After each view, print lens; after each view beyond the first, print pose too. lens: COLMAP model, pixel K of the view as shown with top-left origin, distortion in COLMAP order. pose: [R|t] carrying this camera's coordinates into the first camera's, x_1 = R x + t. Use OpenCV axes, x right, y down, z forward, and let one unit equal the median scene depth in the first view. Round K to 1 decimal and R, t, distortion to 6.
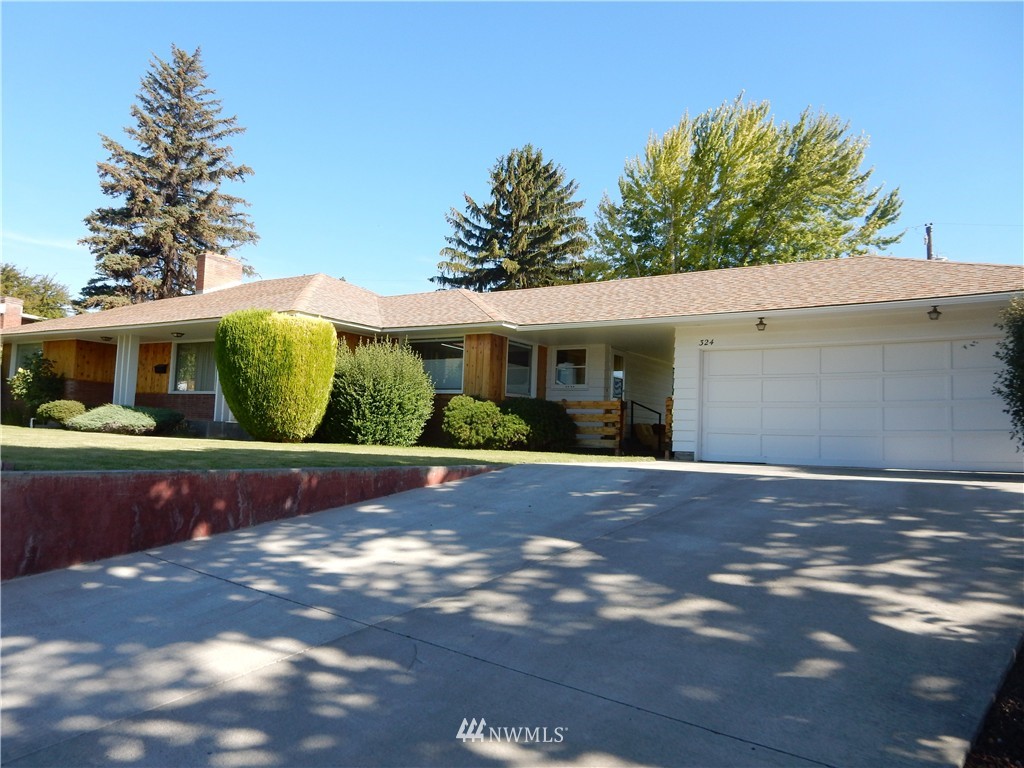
lens RADIAL K [[748.3, 0, 515.7], [0, 748.3, 387.4], [0, 0, 1]] dist [0.000353, -0.004492]
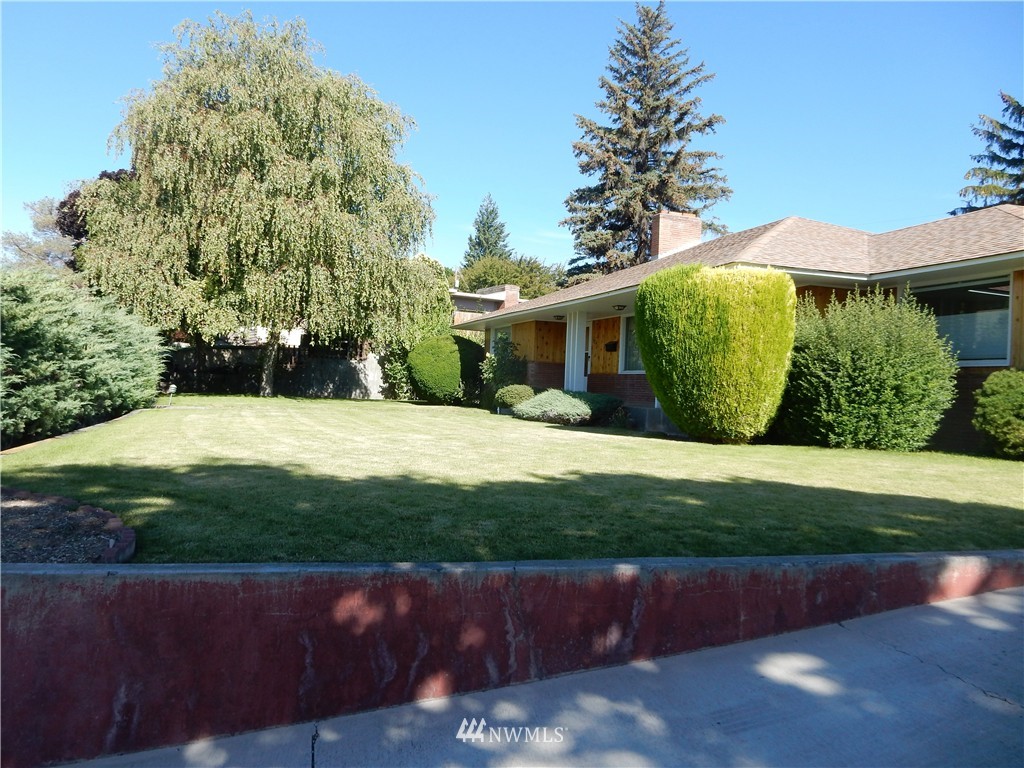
lens RADIAL K [[749.8, 0, 515.9], [0, 749.8, 401.2], [0, 0, 1]] dist [-0.035163, 0.026948]
pose [[0.798443, -0.002733, -0.602064, -0.021243], [0.040560, 0.997962, 0.049259, -0.008231], [0.600703, -0.063750, 0.796927, 0.204096]]
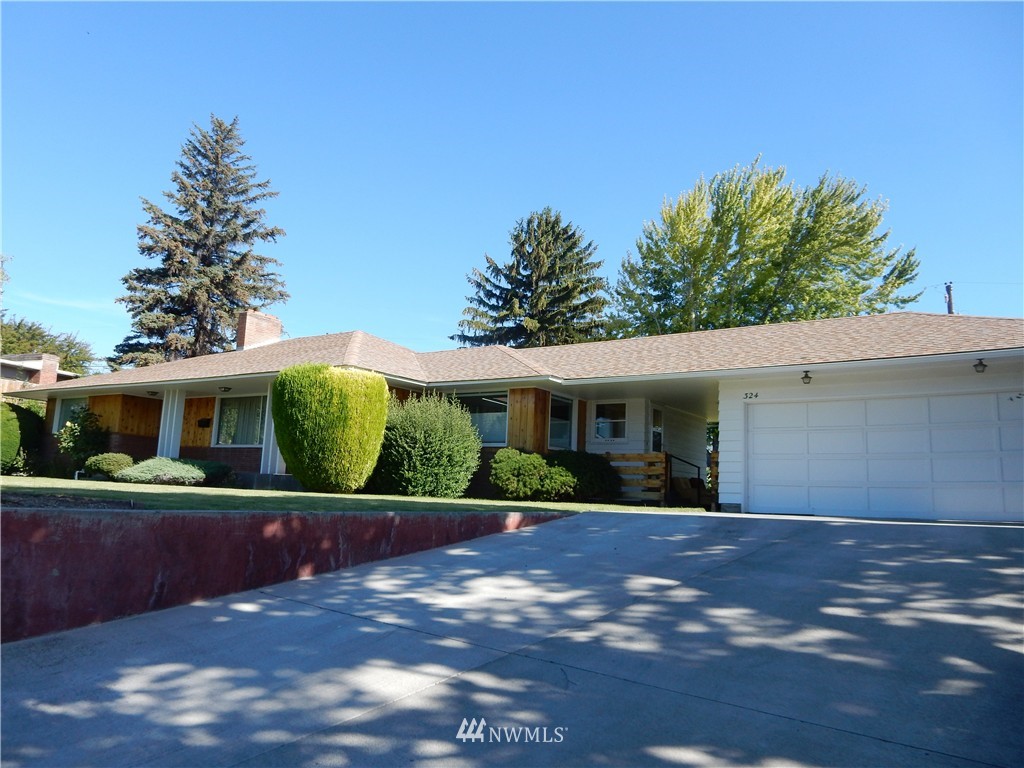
lens RADIAL K [[748.5, 0, 519.8], [0, 748.5, 387.8], [0, 0, 1]] dist [-0.004377, -0.001468]
pose [[0.999980, 0.000466, -0.006376, -0.037554], [-0.000959, 0.996989, -0.077533, 0.006010], [0.006321, 0.077538, 0.996969, -0.016705]]
